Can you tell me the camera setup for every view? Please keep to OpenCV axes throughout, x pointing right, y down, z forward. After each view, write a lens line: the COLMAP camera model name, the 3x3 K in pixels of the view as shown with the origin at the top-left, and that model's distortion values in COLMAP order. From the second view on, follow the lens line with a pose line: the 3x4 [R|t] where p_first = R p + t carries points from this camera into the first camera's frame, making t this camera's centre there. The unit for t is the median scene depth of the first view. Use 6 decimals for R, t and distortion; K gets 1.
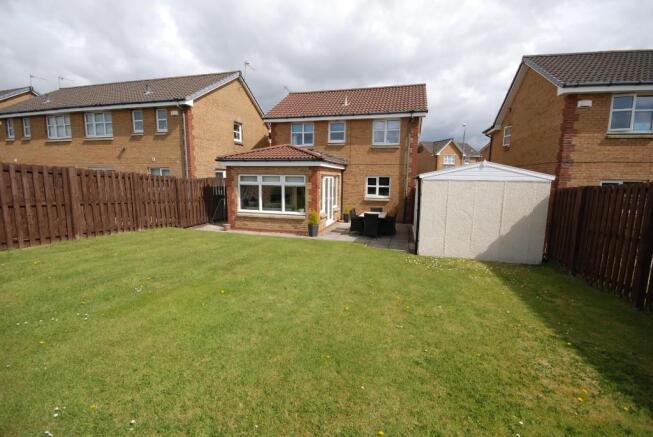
lens RADIAL K [[289.7, 0, 325.0], [0, 289.7, 220.3], [0, 0, 1]] dist [-0.007216, -0.001943]
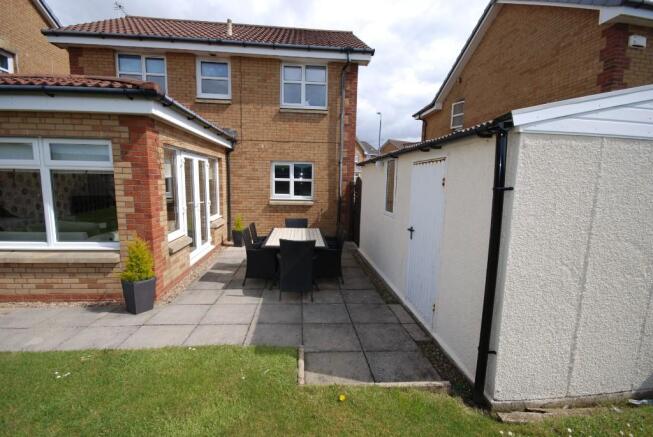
lens RADIAL K [[289.7, 0, 325.8], [0, 289.7, 221.1], [0, 0, 1]] dist [-0.007216, -0.001943]
pose [[0.938022, -0.039258, 0.344344, 0.043041], [0.038707, 0.999215, 0.008477, -0.038371], [-0.344407, 0.005377, 0.938805, 0.448130]]
